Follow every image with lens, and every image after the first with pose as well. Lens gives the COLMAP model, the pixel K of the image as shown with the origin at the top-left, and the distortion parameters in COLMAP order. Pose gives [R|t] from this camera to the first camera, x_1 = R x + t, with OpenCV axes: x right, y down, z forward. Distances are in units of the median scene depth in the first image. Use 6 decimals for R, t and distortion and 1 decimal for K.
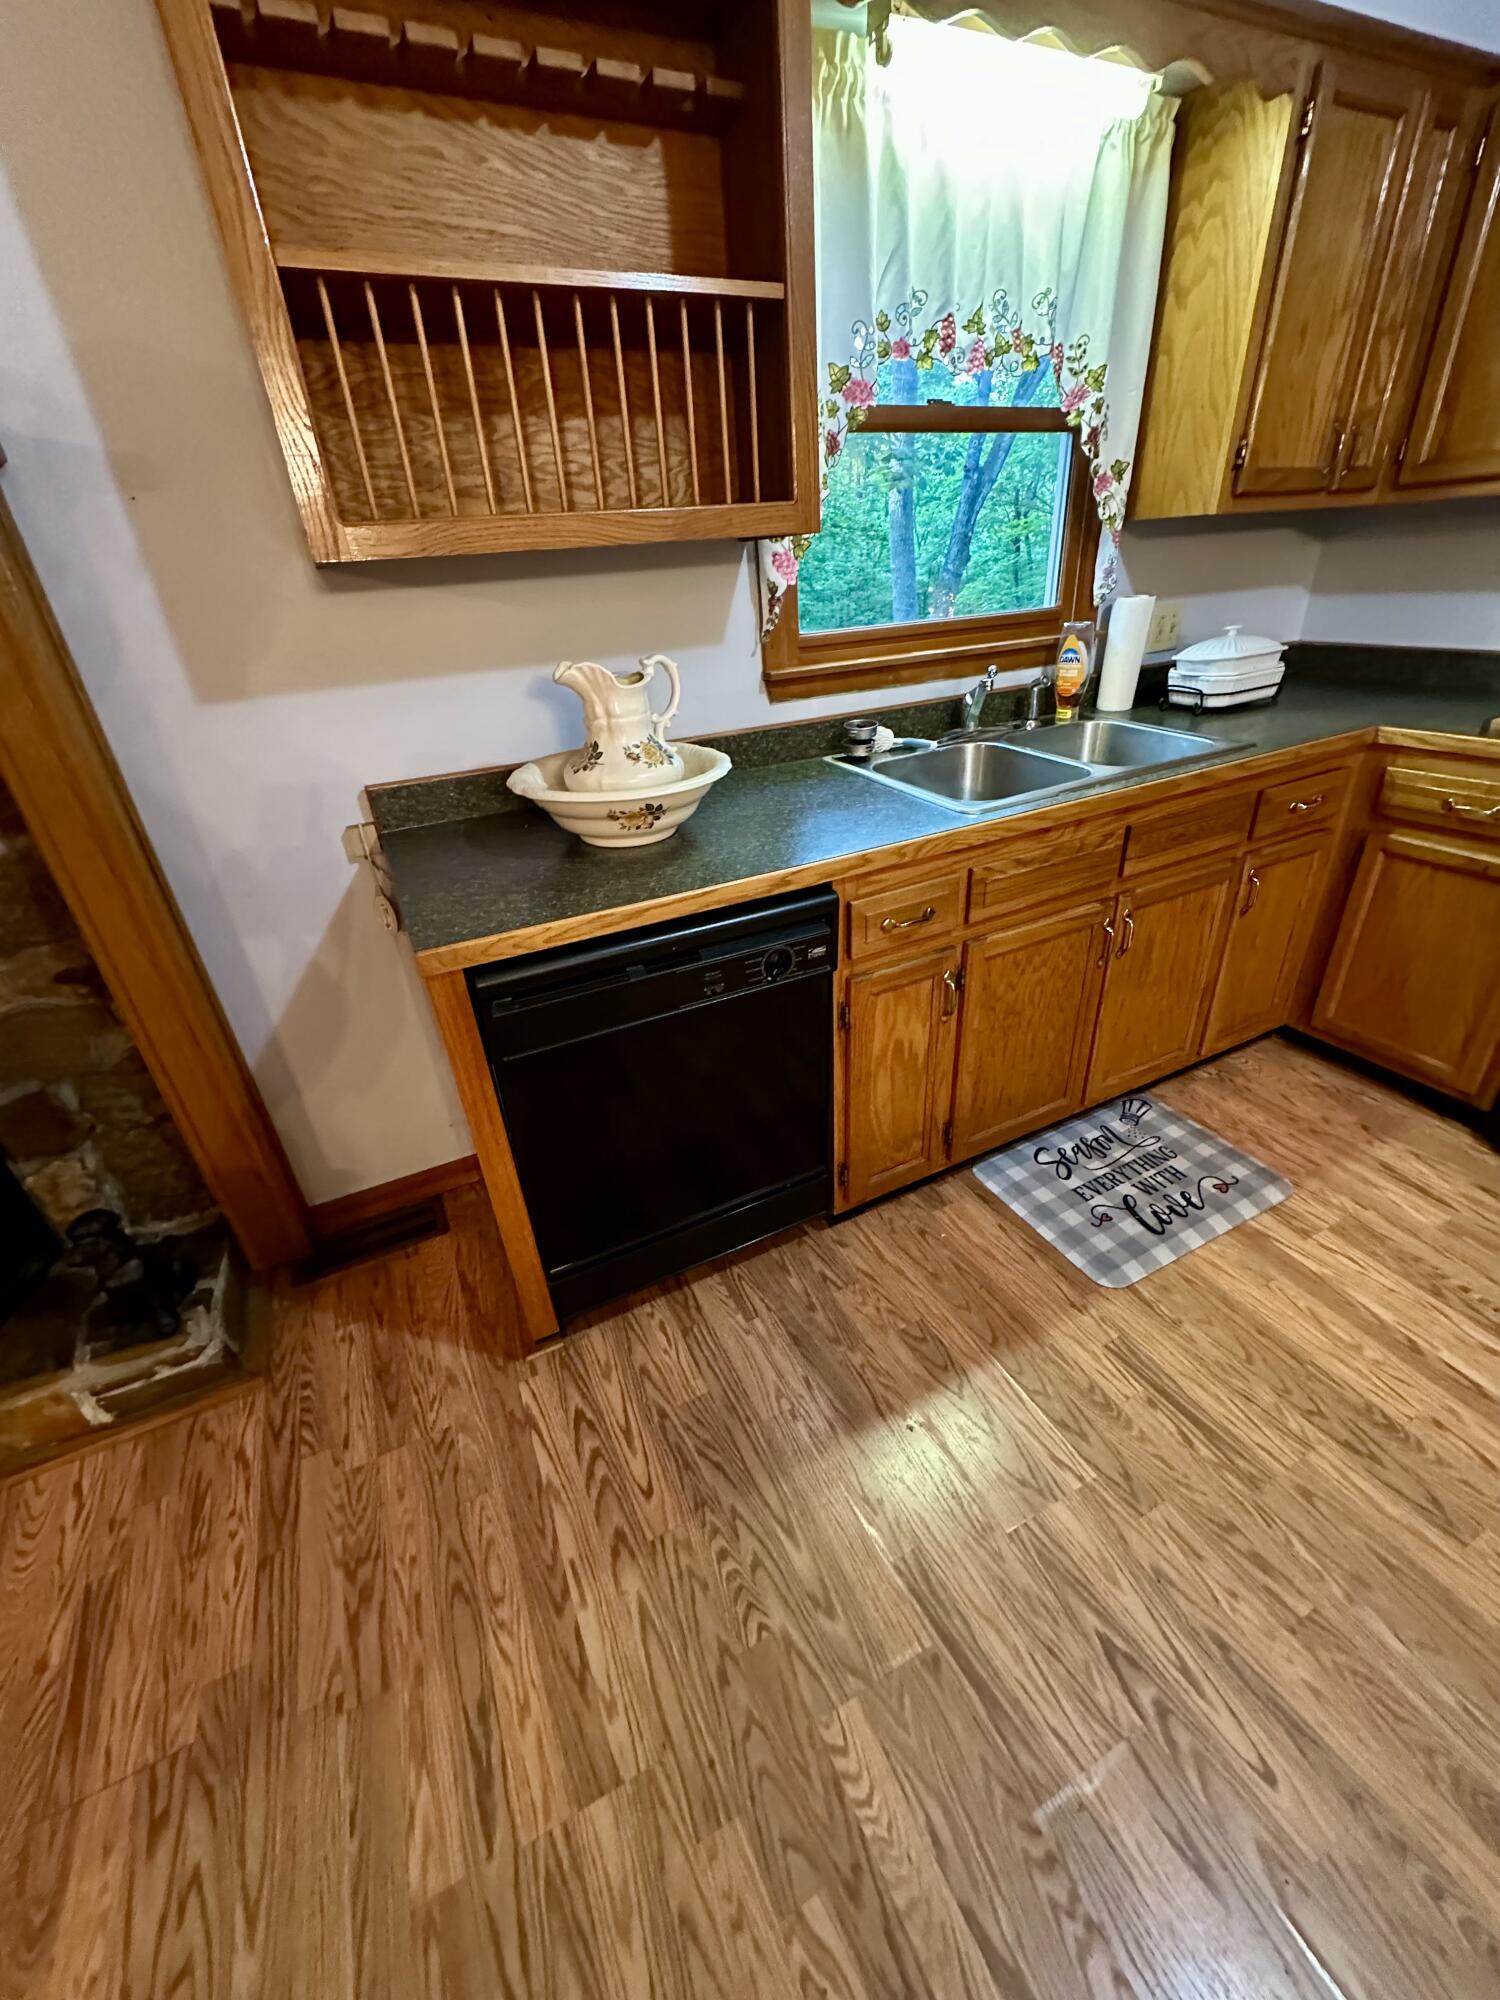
lens RADIAL K [[798.1, 0, 752.1], [0, 798.1, 997.9], [0, 0, 1]] dist [-0.002584, 0.000068]
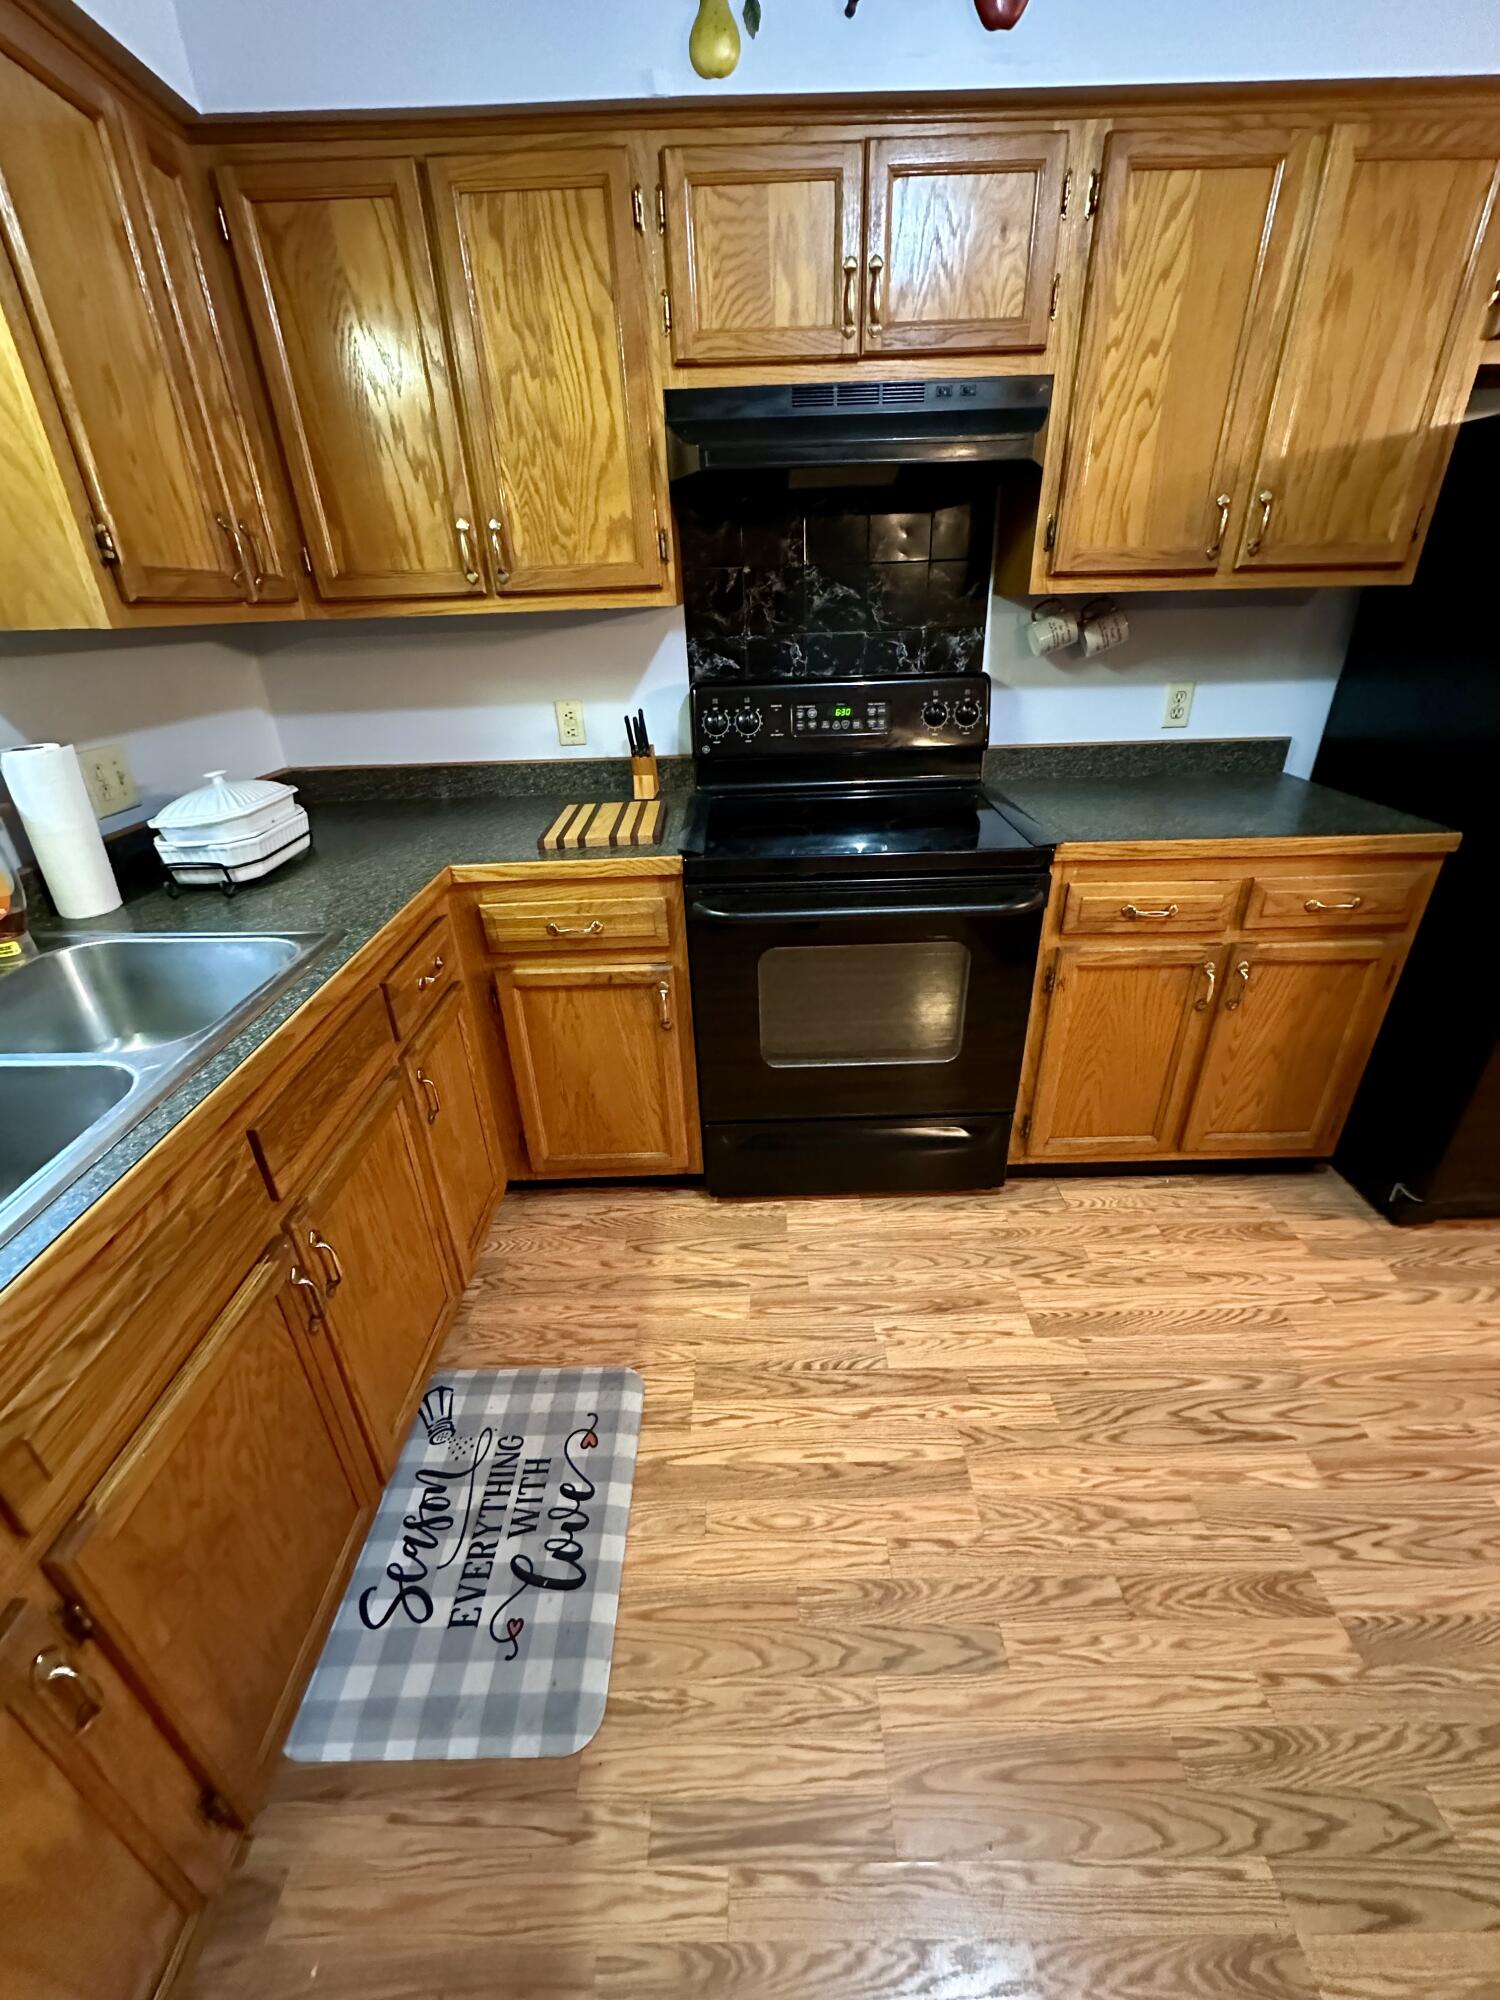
lens RADIAL K [[798.1, 0, 752.1], [0, 798.1, 997.9], [0, 0, 1]] dist [-0.002584, 0.000068]
pose [[0.433415, -0.356527, 0.827671, 0.154064], [0.431107, 0.888538, 0.156995, -0.206033], [-0.791390, 0.288771, 0.538807, 0.306805]]
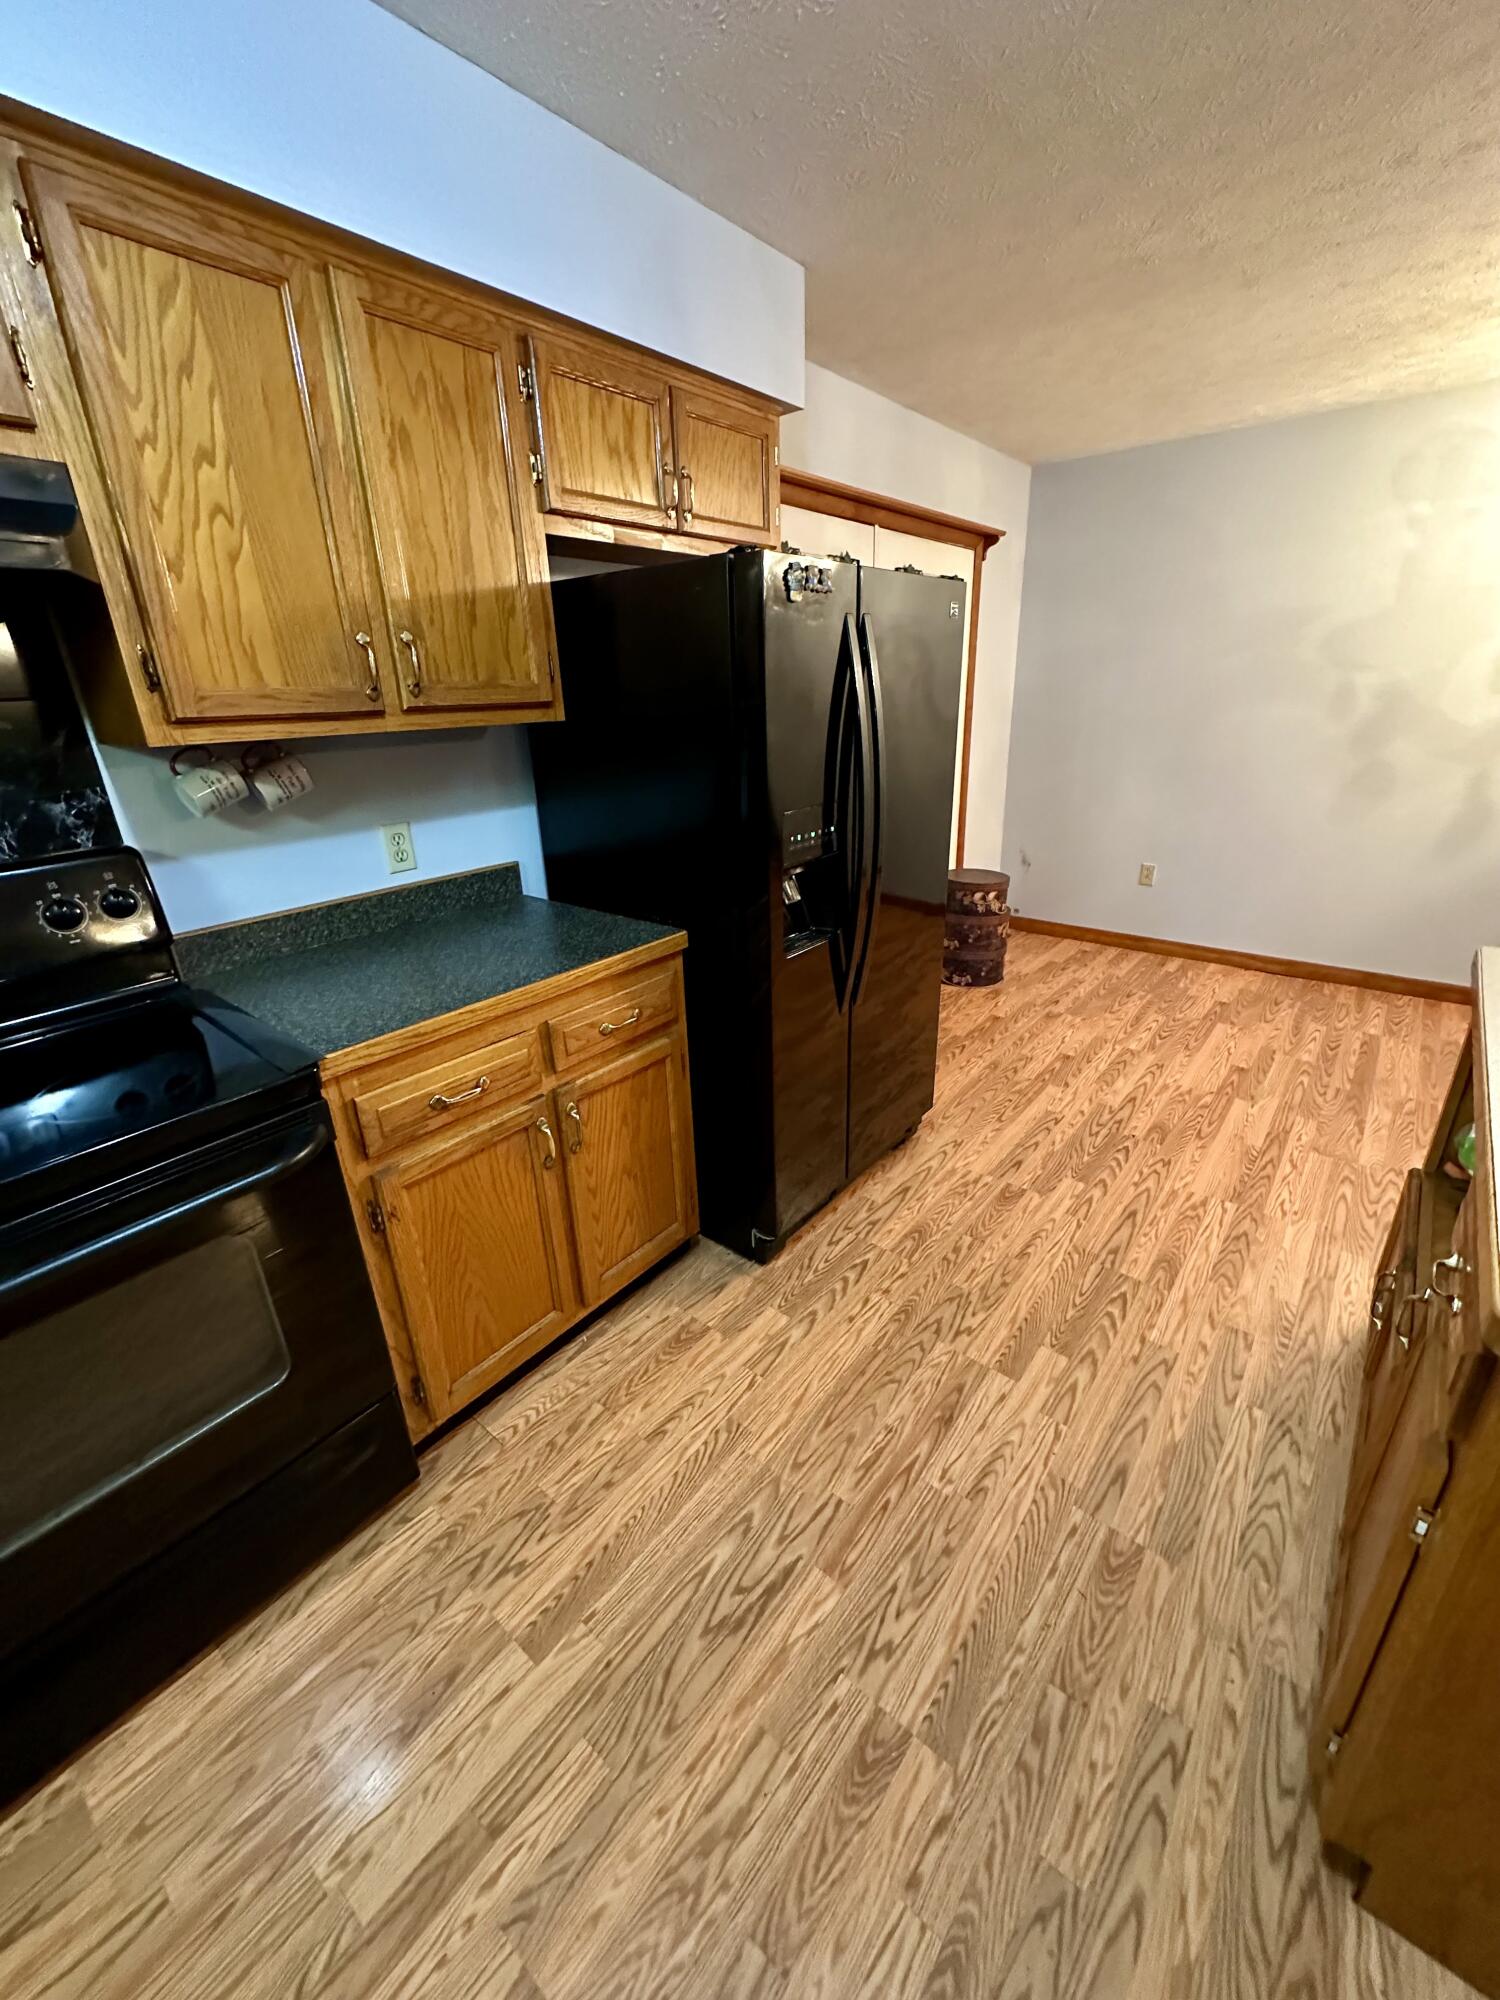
lens RADIAL K [[798.1, 0, 752.1], [0, 798.1, 997.9], [0, 0, 1]] dist [-0.002584, 0.000068]
pose [[-0.419296, -0.255299, 0.871214, 0.340976], [0.487987, 0.745842, 0.453418, -0.232455], [-0.765545, 0.615257, -0.188147, 0.285400]]
